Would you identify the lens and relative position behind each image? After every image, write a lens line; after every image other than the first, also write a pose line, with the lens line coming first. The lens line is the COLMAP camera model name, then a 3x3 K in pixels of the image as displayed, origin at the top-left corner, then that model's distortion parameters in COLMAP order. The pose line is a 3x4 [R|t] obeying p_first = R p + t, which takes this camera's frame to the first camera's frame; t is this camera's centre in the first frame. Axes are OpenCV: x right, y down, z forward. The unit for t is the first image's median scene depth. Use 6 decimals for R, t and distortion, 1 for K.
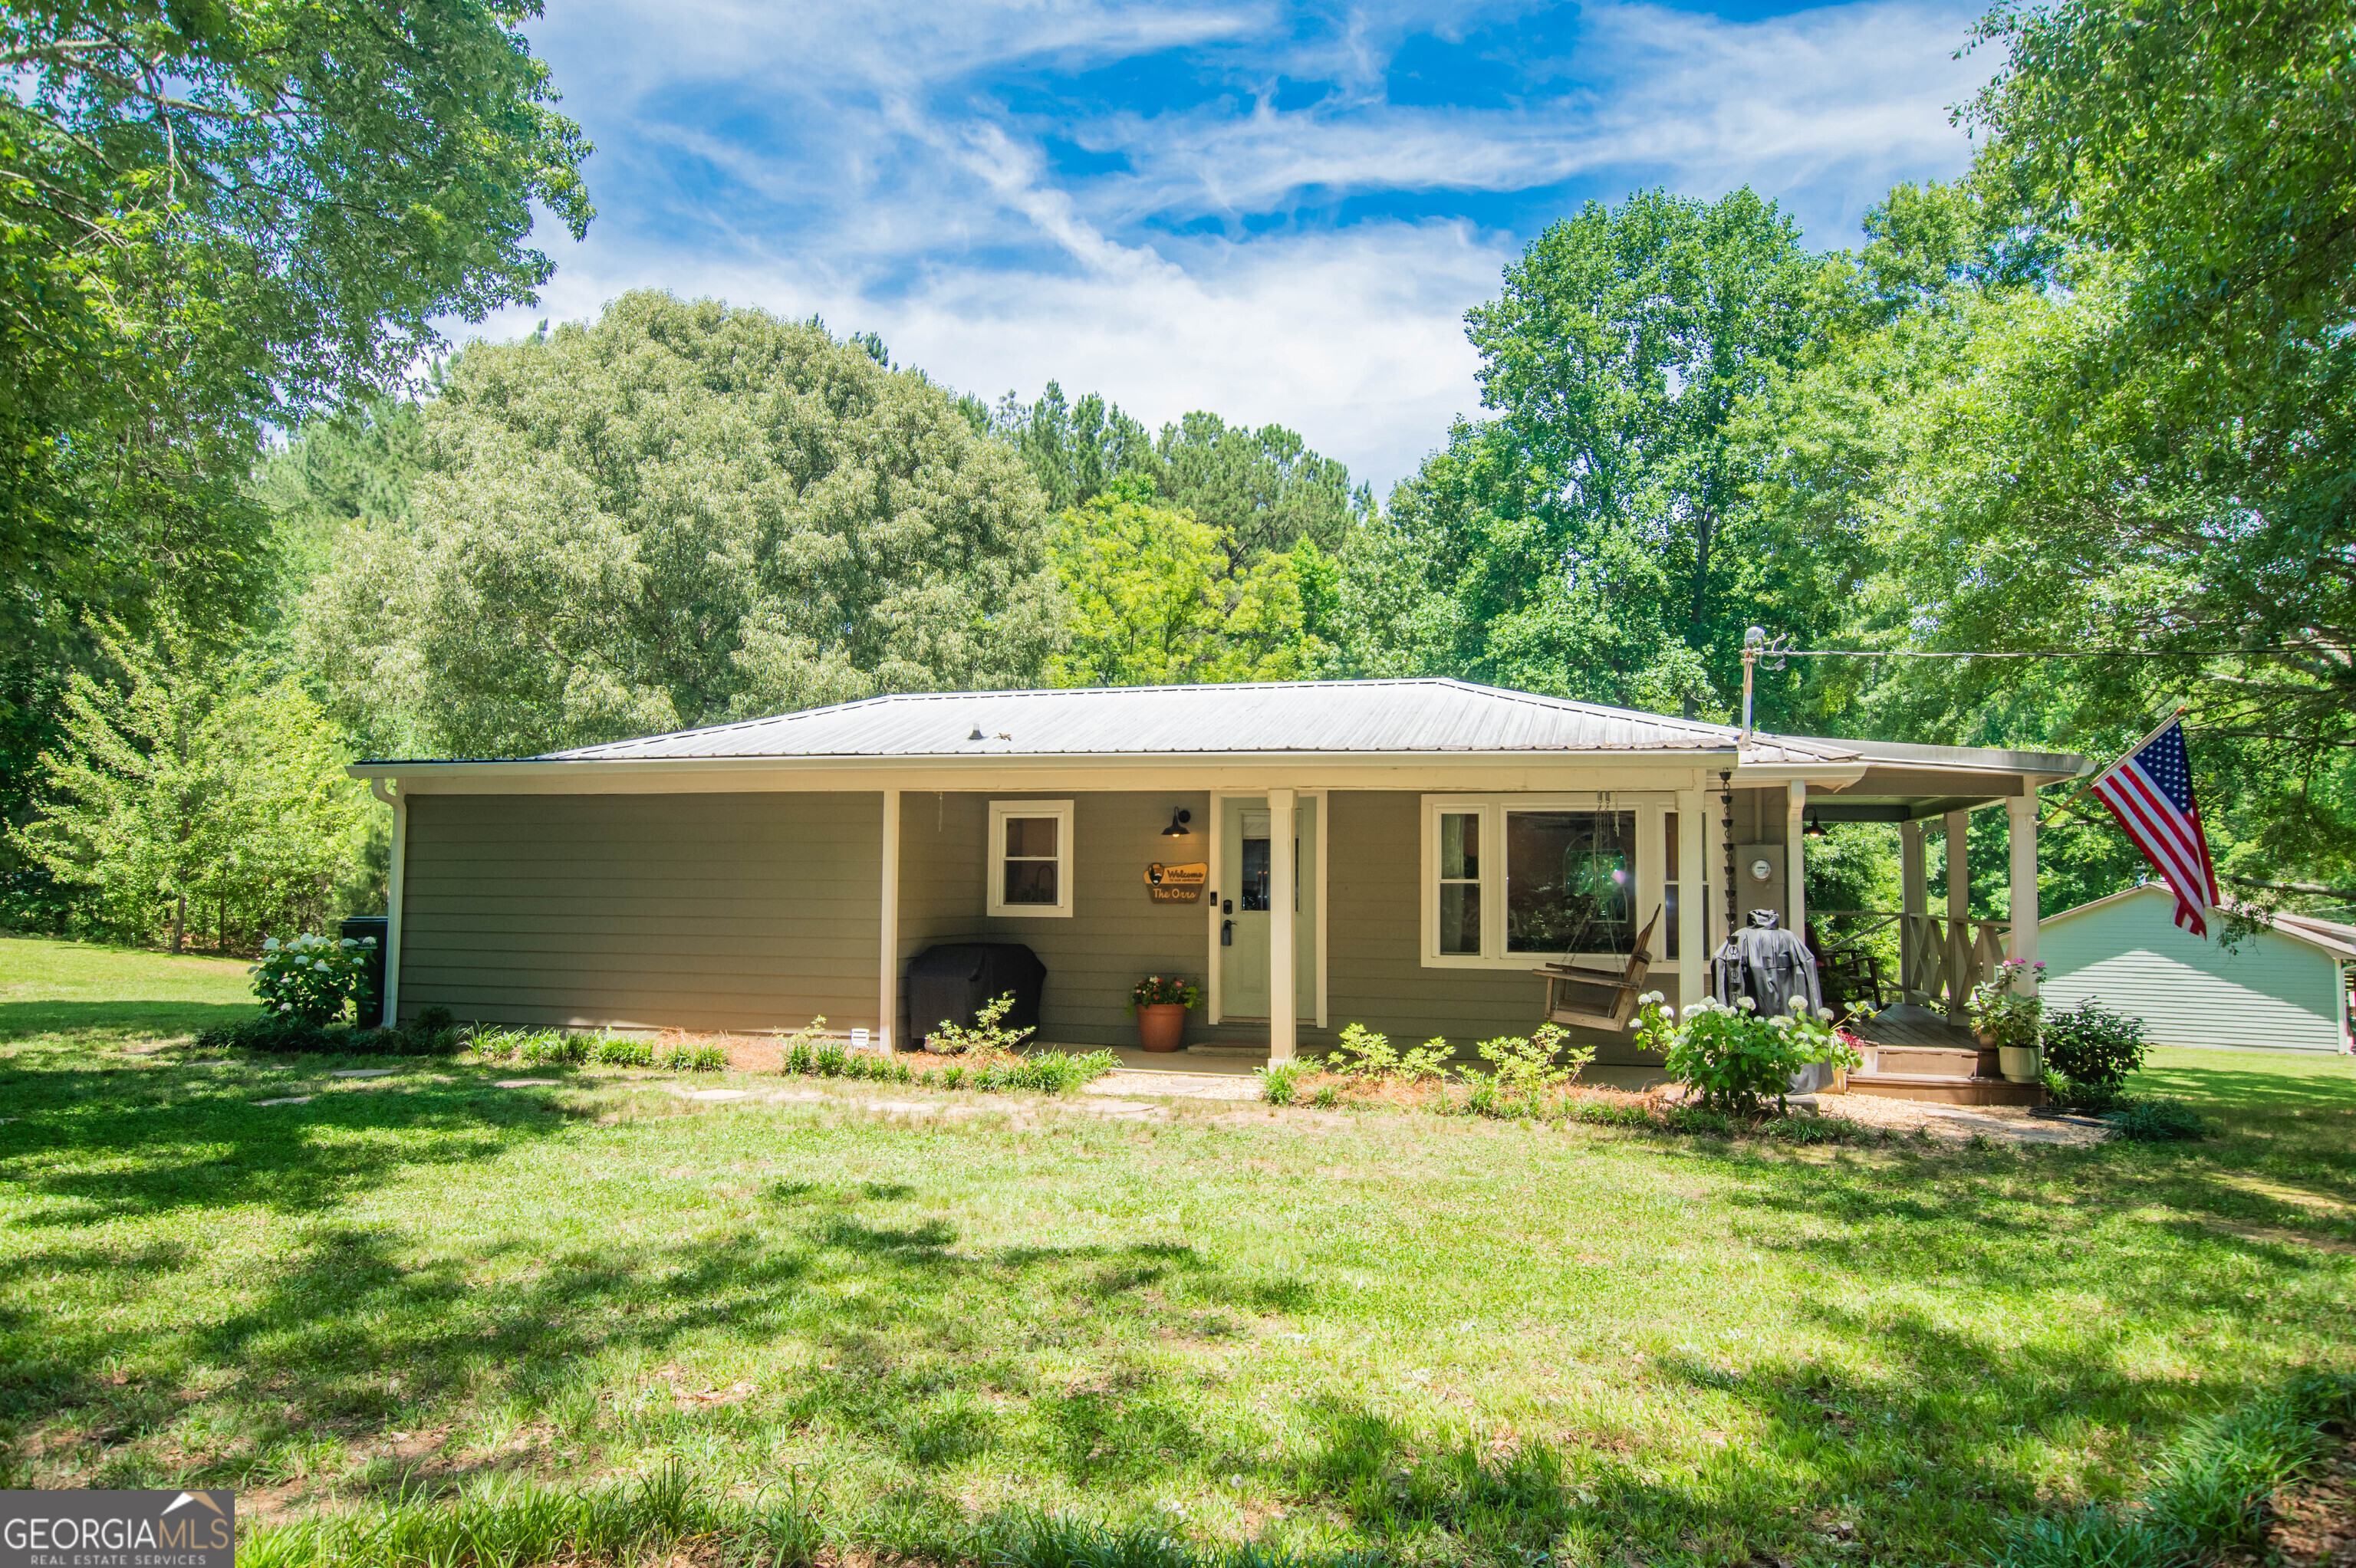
lens RADIAL K [[1513.5, 0, 1189.7], [0, 1513.5, 778.8], [0, 0, 1]] dist [-0.004359, -0.000032]
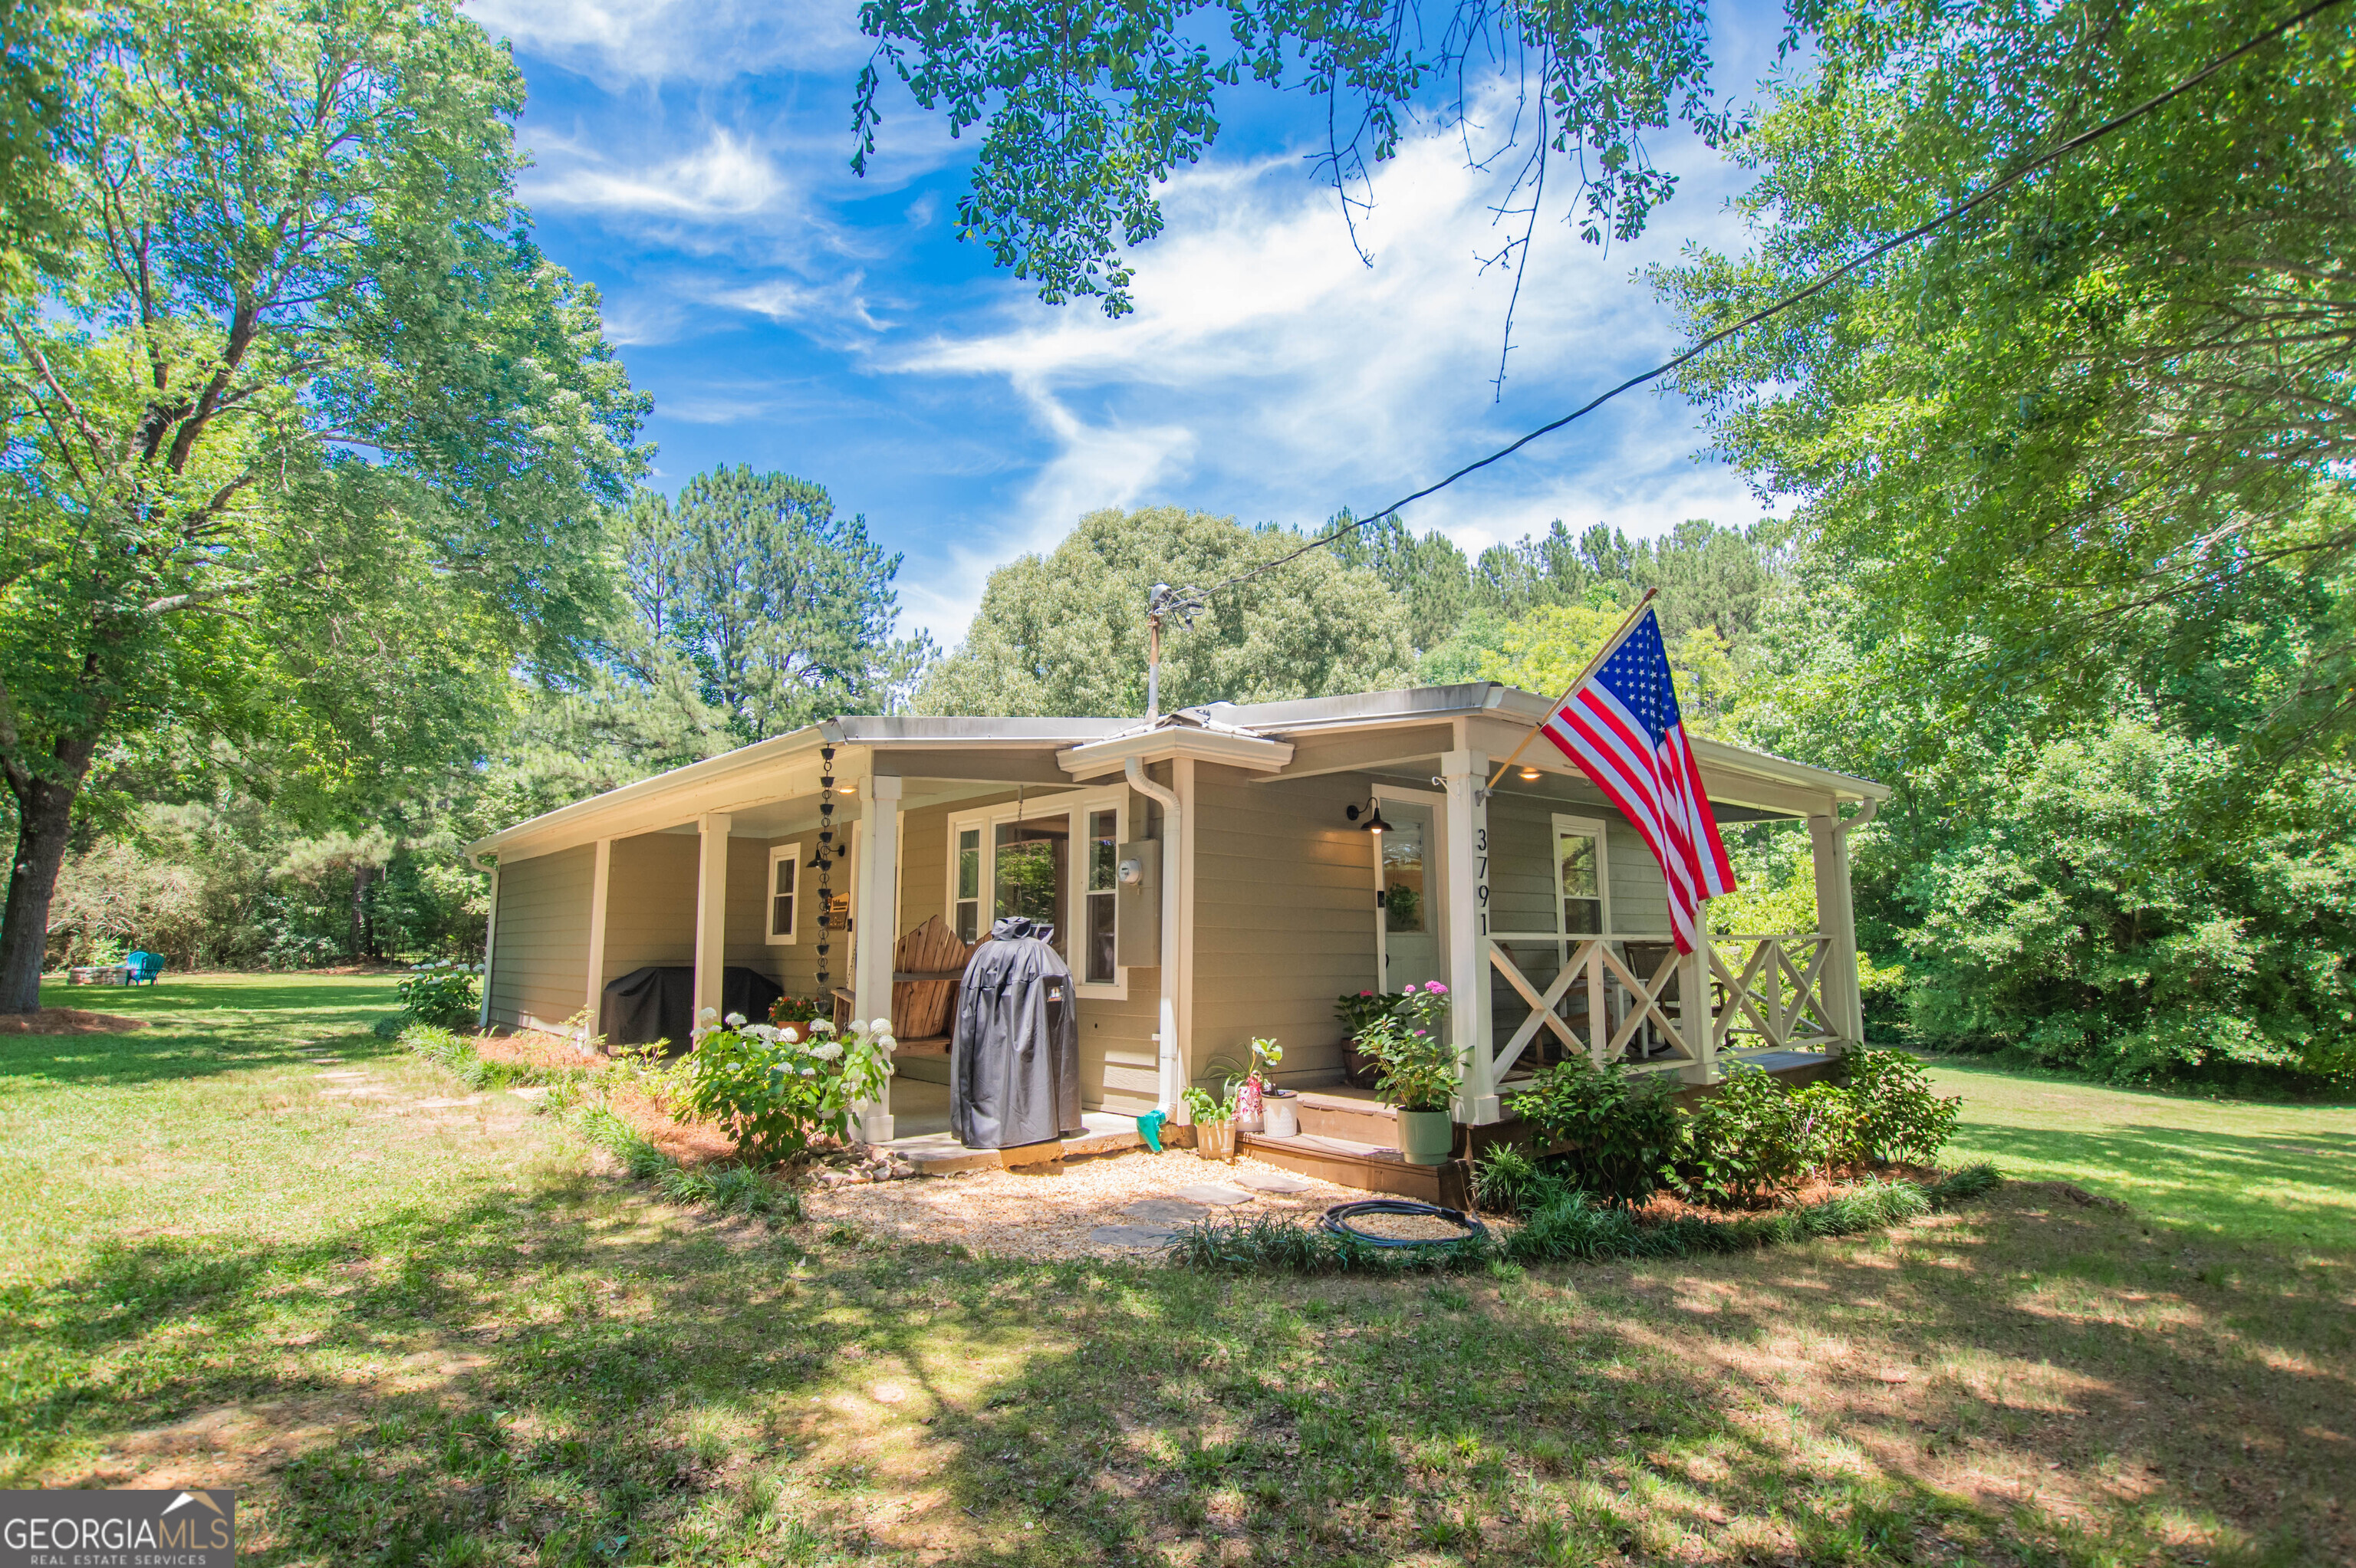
lens RADIAL K [[1145.9, 0, 1189.4], [0, 1145.9, 789.1], [0, 0, 1]] dist [-0.029214, 0.004084]
pose [[0.845419, -0.082590, -0.527679, 0.280441], [0.047171, 0.995657, -0.080262, 0.025098], [0.532016, 0.042964, 0.845644, 0.185698]]
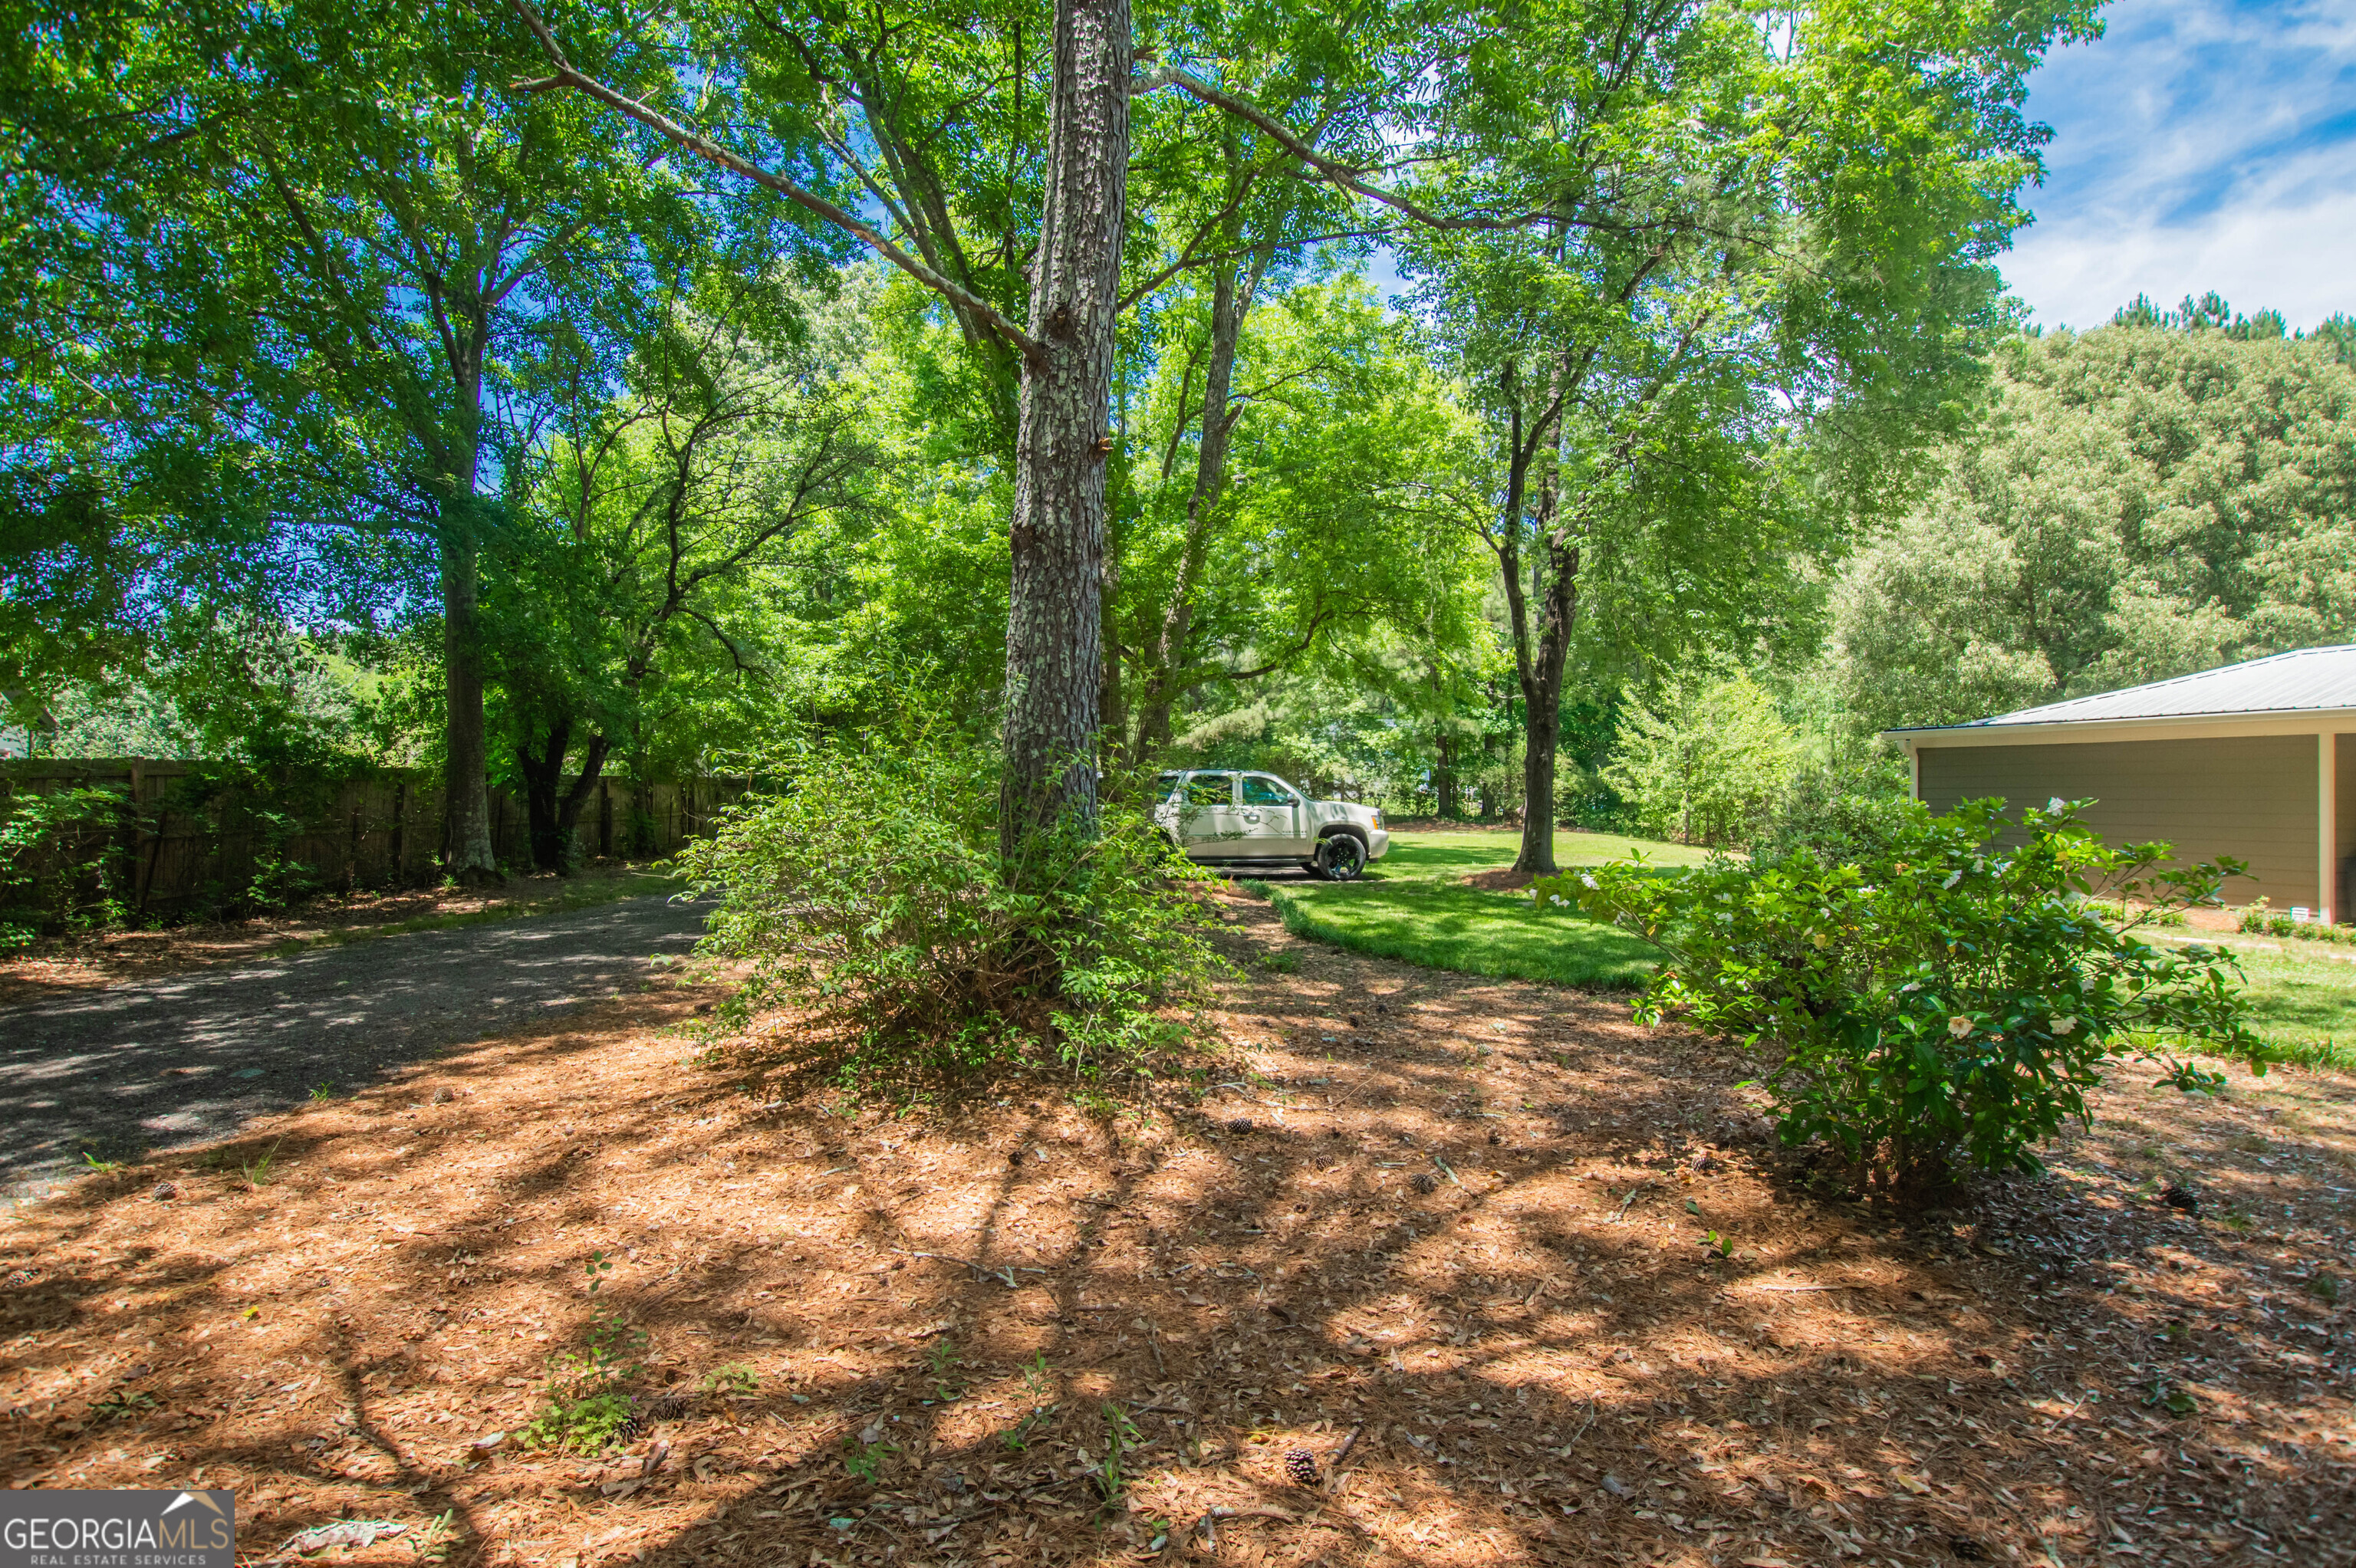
lens RADIAL K [[1145.9, 0, 1189.4], [0, 1145.9, 789.1], [0, 0, 1]] dist [-0.029214, 0.004084]
pose [[0.588951, -0.009212, -0.808116, 0.003224], [0.055945, 0.998001, 0.029396, -0.011306], [0.806230, -0.062523, 0.588289, -0.158179]]
